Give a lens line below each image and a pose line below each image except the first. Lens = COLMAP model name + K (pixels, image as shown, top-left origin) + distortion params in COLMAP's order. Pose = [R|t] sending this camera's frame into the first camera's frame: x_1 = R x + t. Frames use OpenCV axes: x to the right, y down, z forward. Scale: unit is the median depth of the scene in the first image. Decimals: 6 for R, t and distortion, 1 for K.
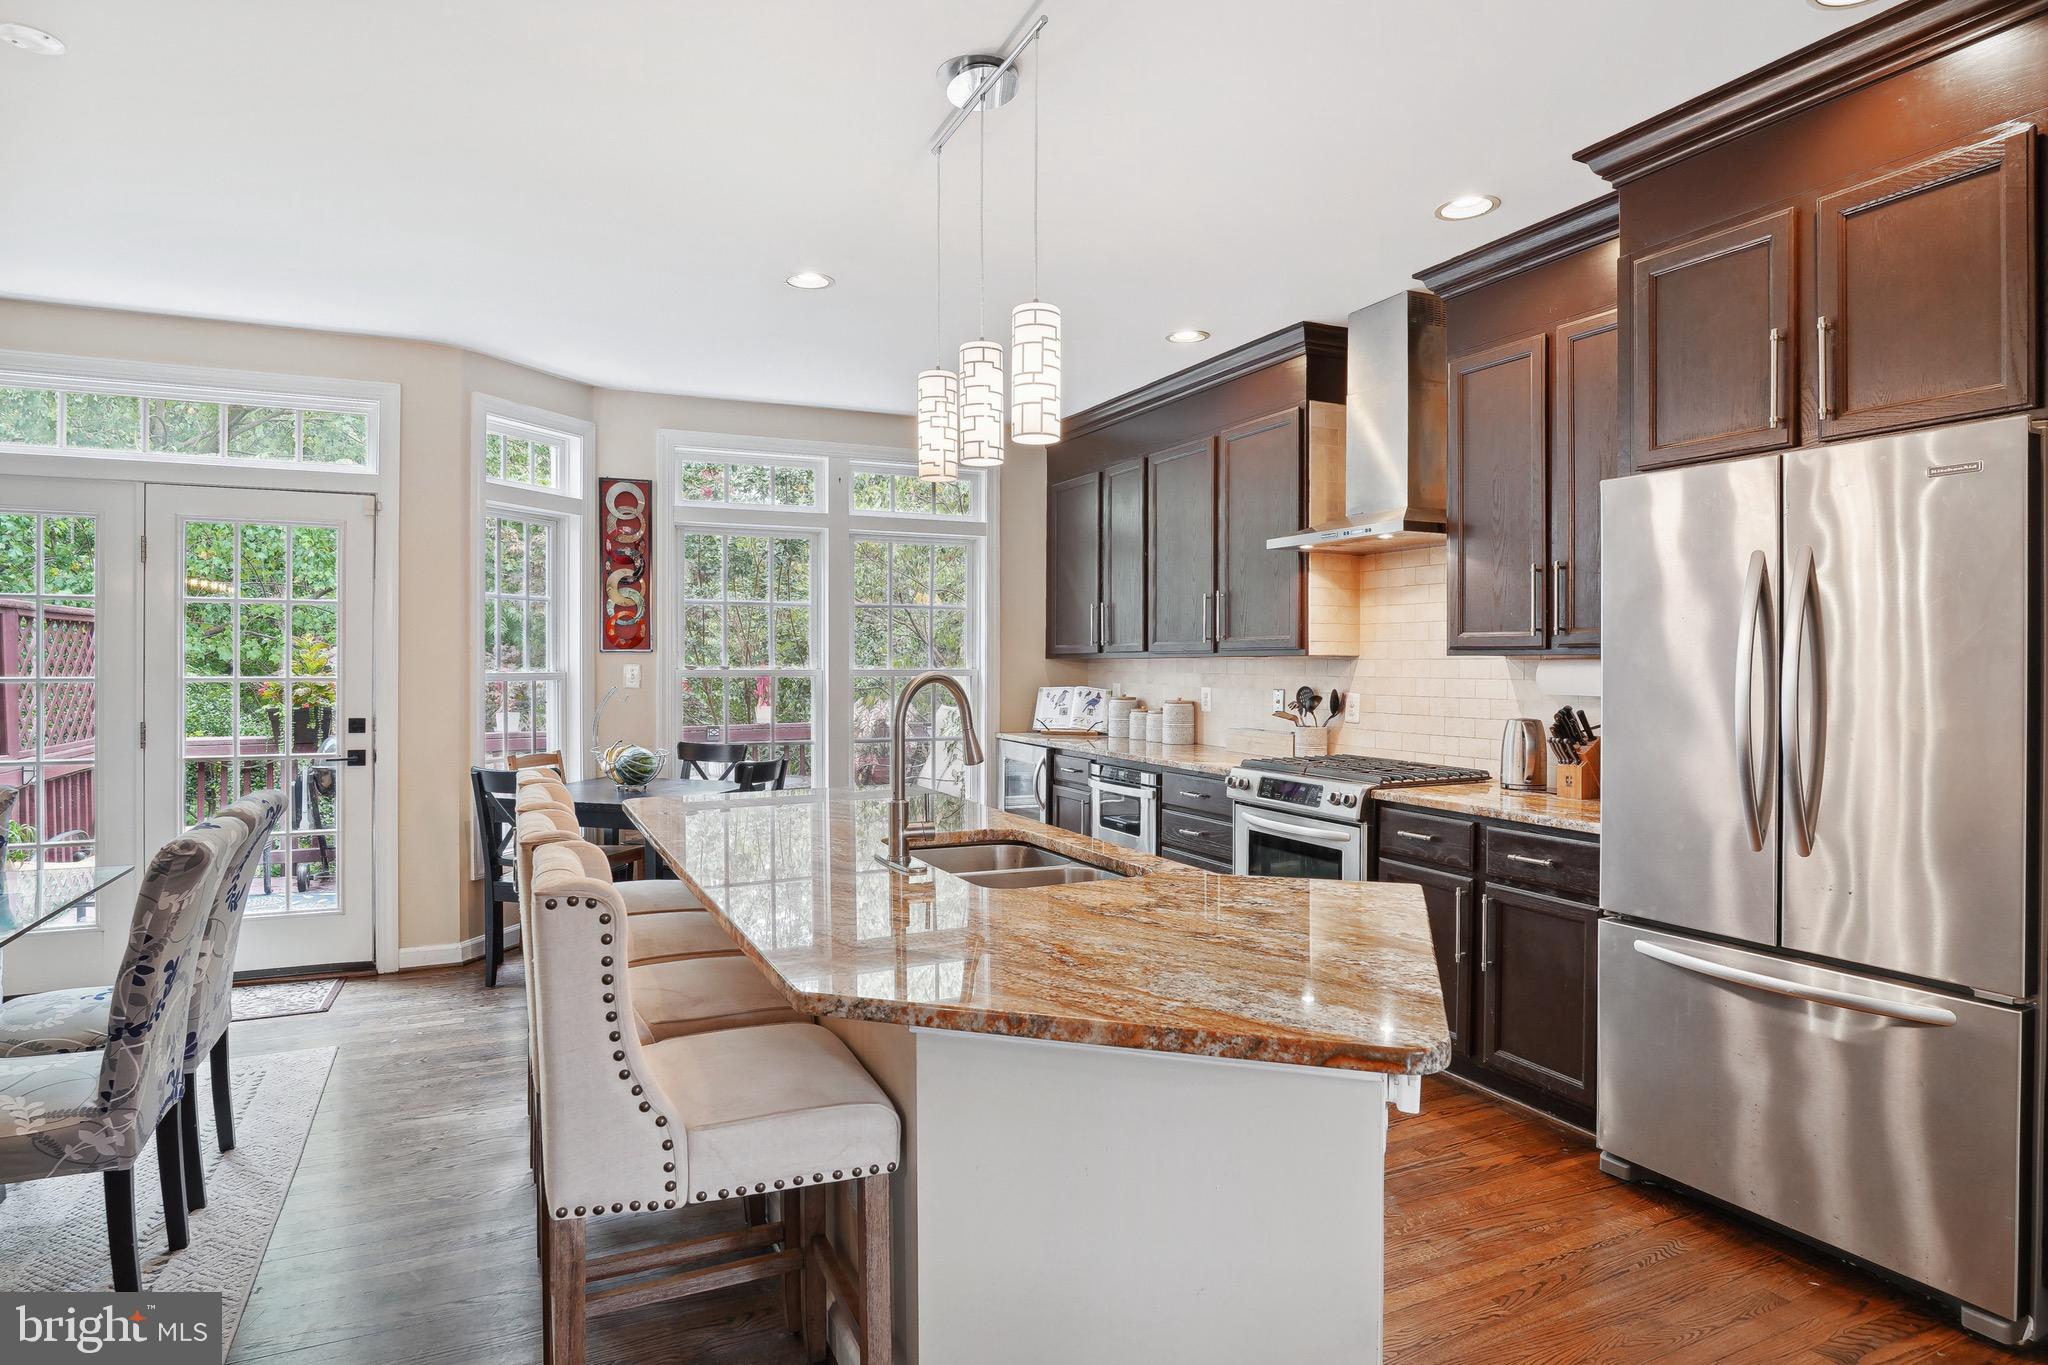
lens RADIAL K [[1112.3, 0, 1024.0], [0, 1112.3, 682.5], [0, 0, 1]] dist [-0.043839, 0.012145]
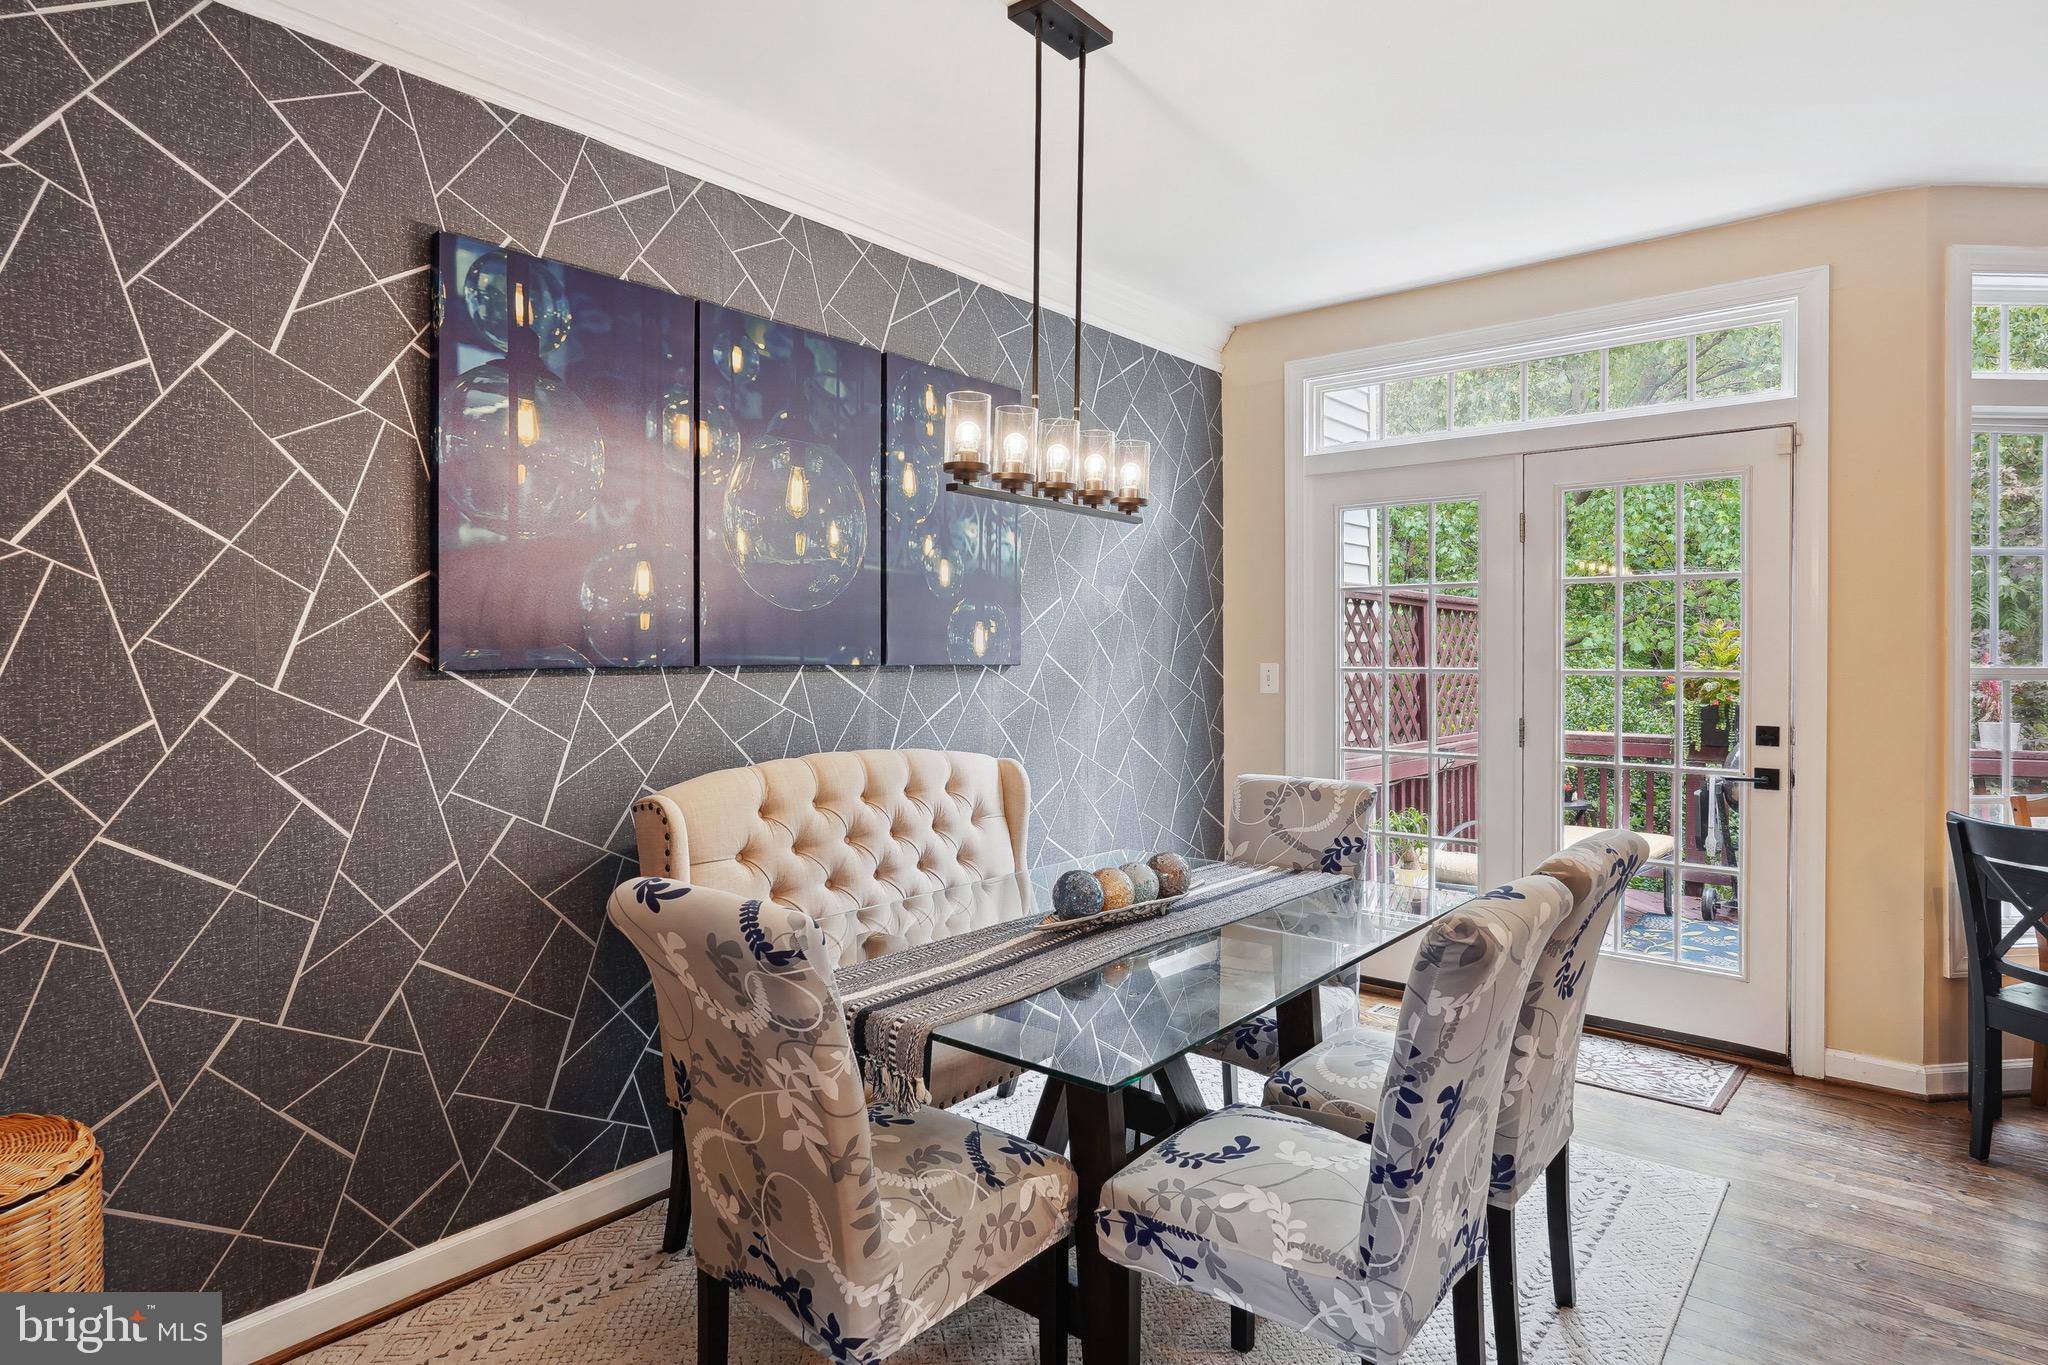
lens RADIAL K [[1137.5, 0, 1026.7], [0, 1137.5, 645.3], [0, 0, 1]] dist [0.000732, 0.002543]
pose [[0.420882, -0.007483, -0.907085, -0.114045], [-0.015235, 0.999767, -0.015316, -0.003620], [0.906987, 0.020265, 0.420670, 0.210182]]
